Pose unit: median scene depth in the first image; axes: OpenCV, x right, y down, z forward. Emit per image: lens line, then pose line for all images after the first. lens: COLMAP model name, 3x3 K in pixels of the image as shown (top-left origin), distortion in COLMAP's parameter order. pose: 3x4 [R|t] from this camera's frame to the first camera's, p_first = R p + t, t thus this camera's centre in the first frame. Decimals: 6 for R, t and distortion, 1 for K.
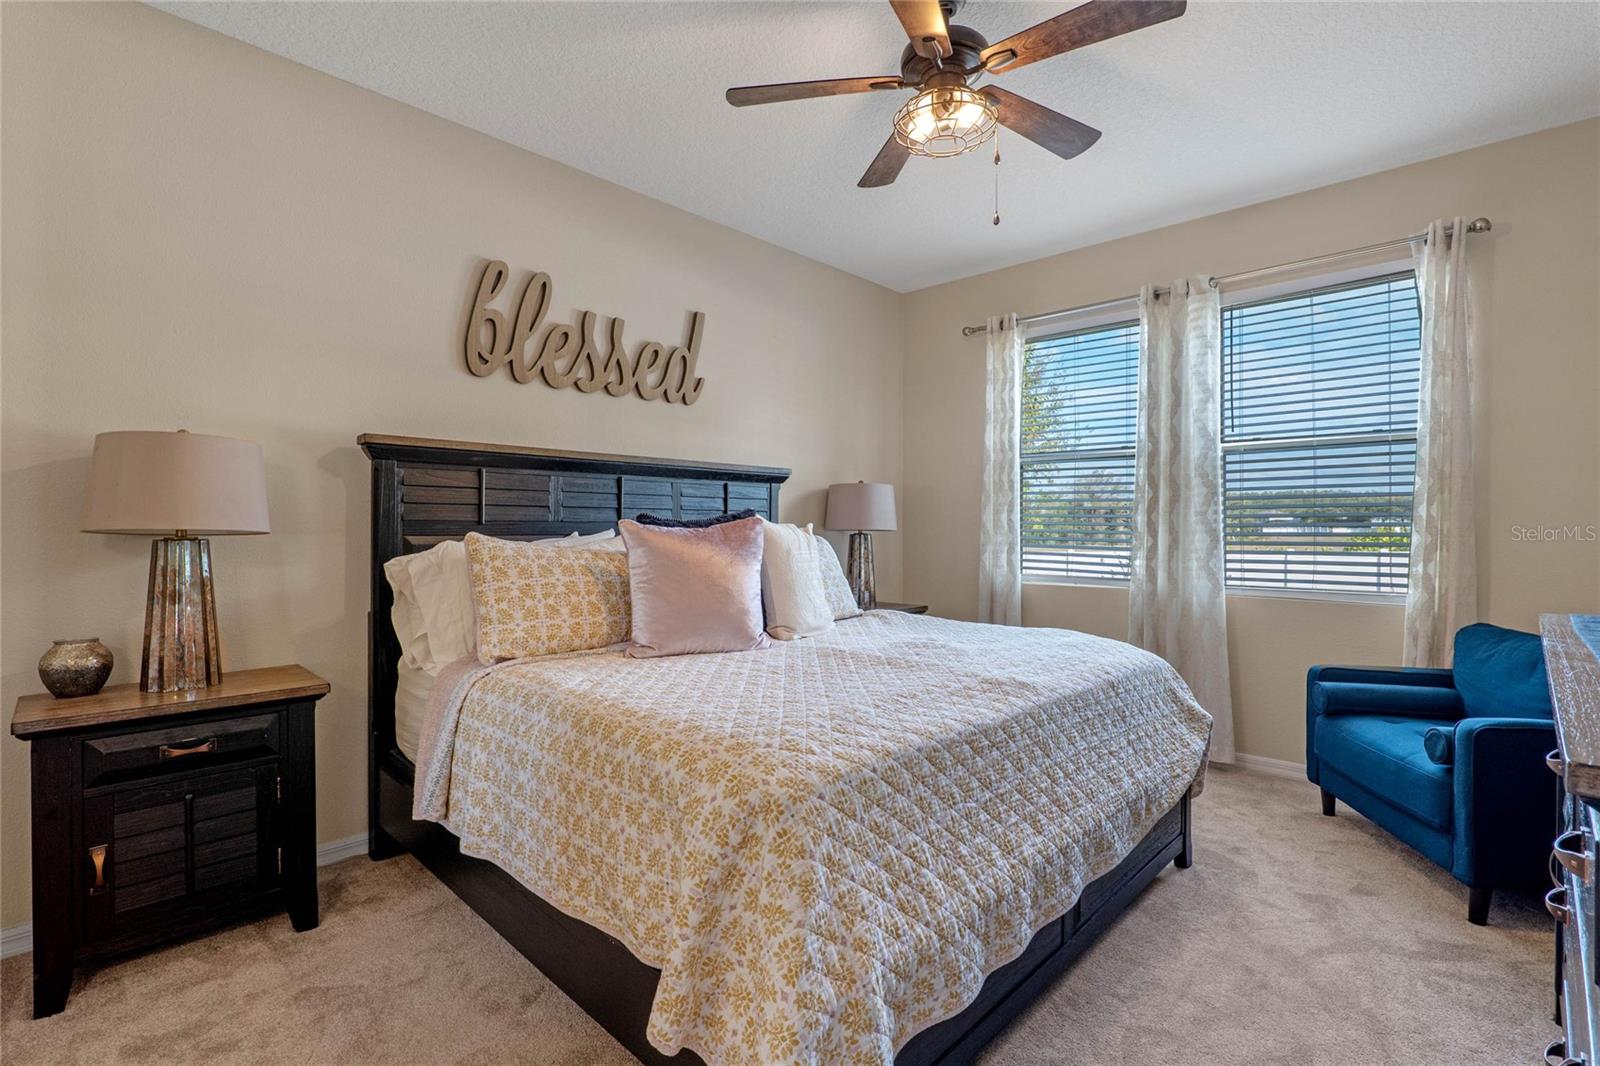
lens RADIAL K [[746.4, 0, 803.5], [0, 746.4, 526.4], [0, 0, 1]] dist [-0.020780, 0.005827]
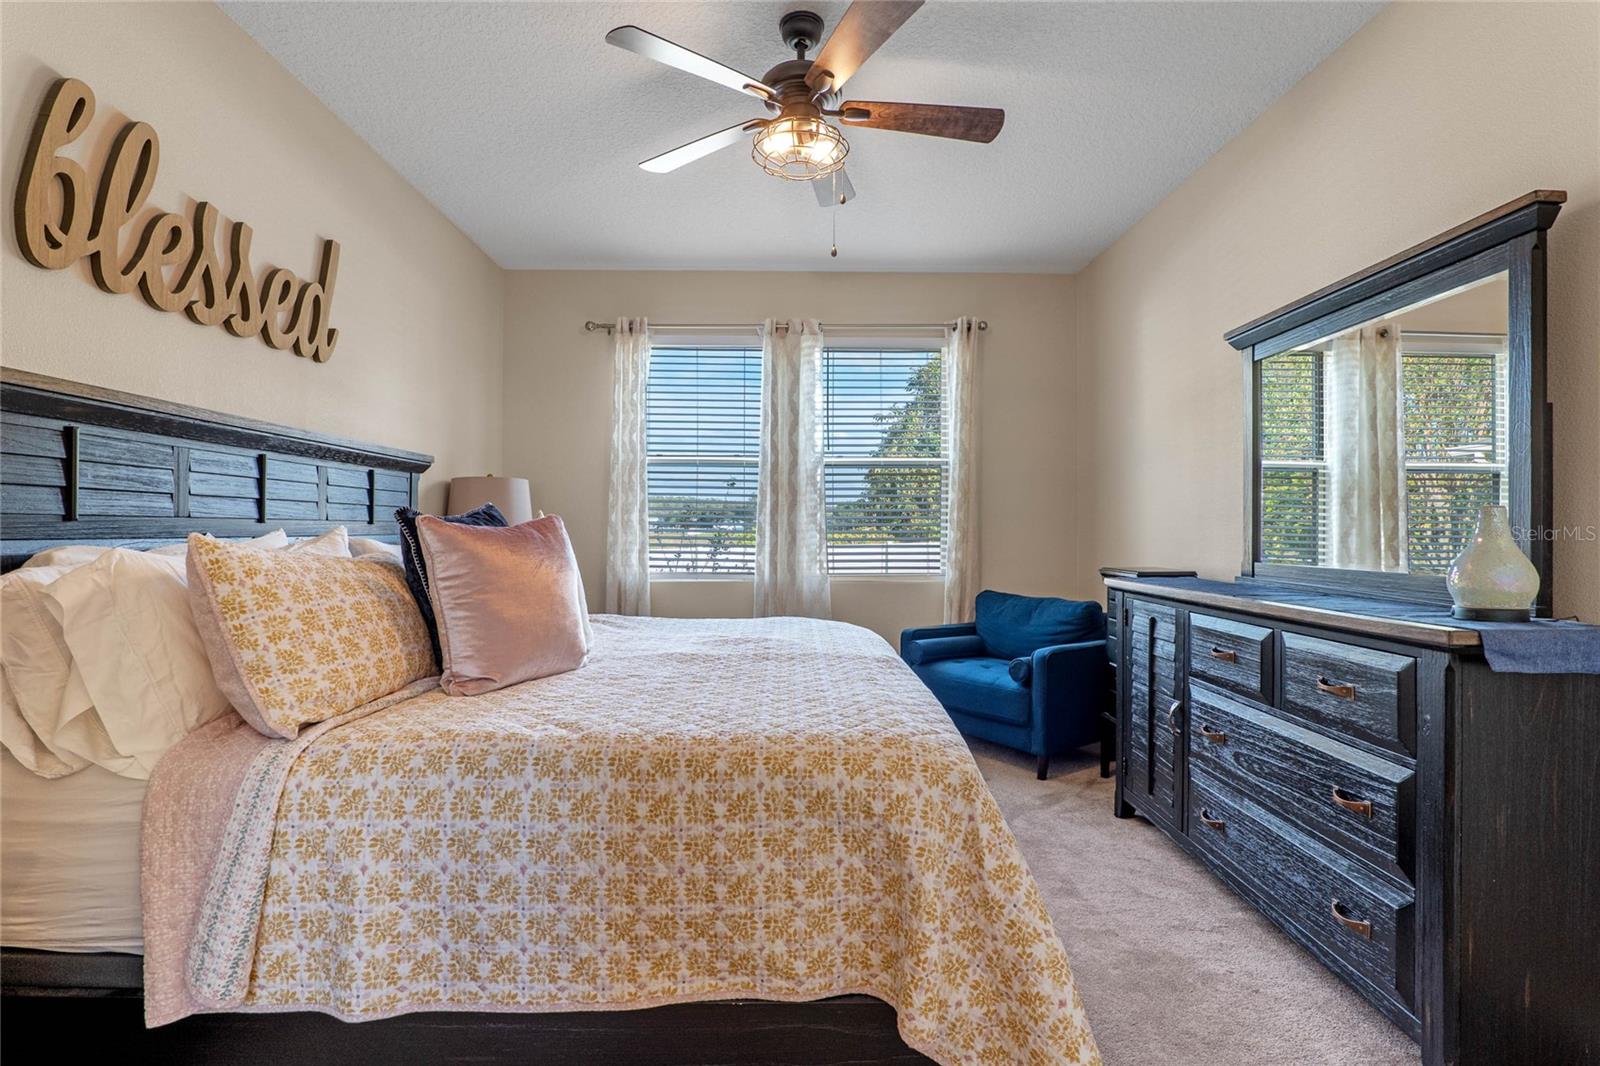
lens RADIAL K [[746.4, 0, 806.2], [0, 746.4, 530.2], [0, 0, 1]] dist [-0.020780, 0.005827]
pose [[0.714894, -0.002861, 0.699227, -0.377981], [-0.000351, 0.999990, 0.004451, 0.001594], [-0.699233, -0.003428, 0.714885, 0.153549]]
